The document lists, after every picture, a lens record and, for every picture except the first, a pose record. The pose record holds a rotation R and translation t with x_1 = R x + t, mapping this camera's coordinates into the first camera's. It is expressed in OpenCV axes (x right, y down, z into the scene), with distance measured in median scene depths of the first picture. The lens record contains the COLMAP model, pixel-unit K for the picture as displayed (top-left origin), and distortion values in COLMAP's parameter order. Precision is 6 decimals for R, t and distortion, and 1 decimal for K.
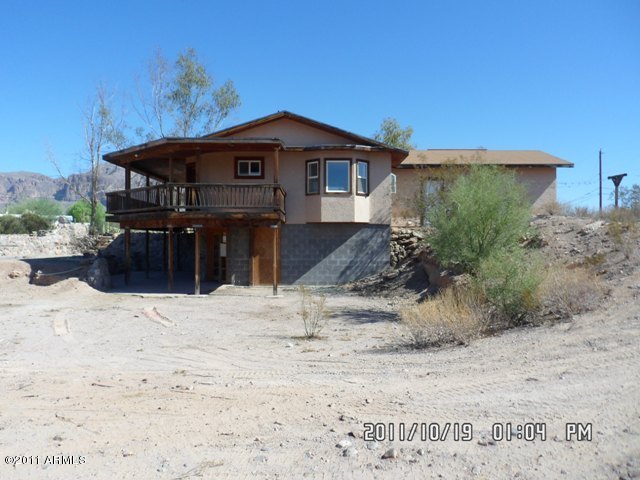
lens RADIAL K [[531.8, 0, 320.0], [0, 531.8, 240.0], [0, 0, 1]] dist [-0.000859, 0.002735]
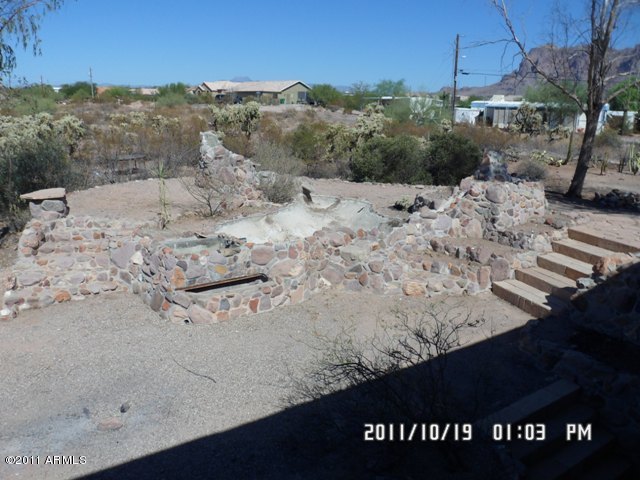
lens RADIAL K [[522.6, 0, 318.1], [0, 522.6, 223.6], [0, 0, 1]] dist [-0.024685, -0.001776]
pose [[0.559620, 0.192158, -0.806164, -0.404714], [-0.022512, 0.975914, 0.216992, -0.120272], [0.828443, -0.103285, 0.550467, 1.140994]]
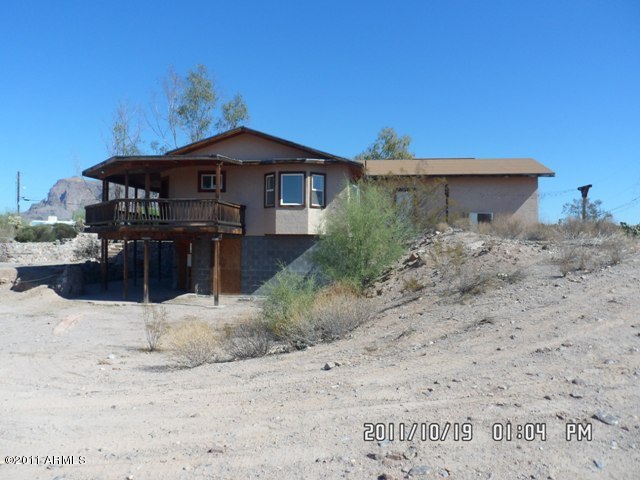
lens RADIAL K [[534.5, 0, 320.0], [0, 534.5, 240.0], [0, 0, 1]] dist [-0.021856, -0.004684]
pose [[0.990224, 0.004955, -0.139401, 0.227204], [-0.006279, 0.999939, -0.009063, -0.013749], [0.139348, 0.009849, 0.990195, -0.003208]]
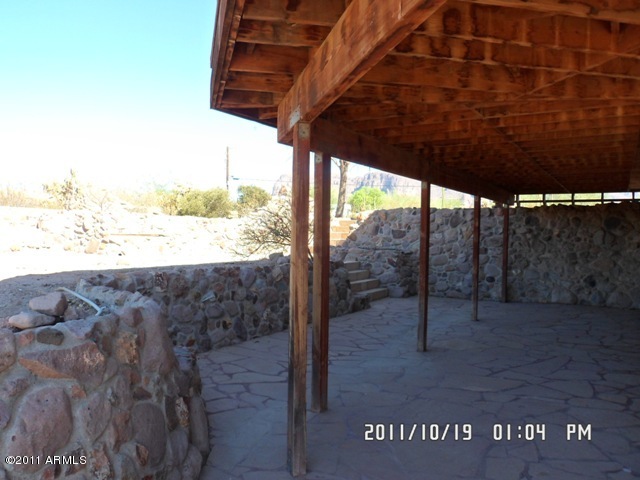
lens RADIAL K [[534.5, 0, 320.0], [0, 534.5, 240.0], [0, 0, 1]] dist [-0.021856, -0.004684]
pose [[0.862244, 0.008015, -0.506430, -0.272882], [-0.004091, 0.999952, 0.008860, 0.013973], [0.506477, -0.005568, 0.862235, 0.873190]]
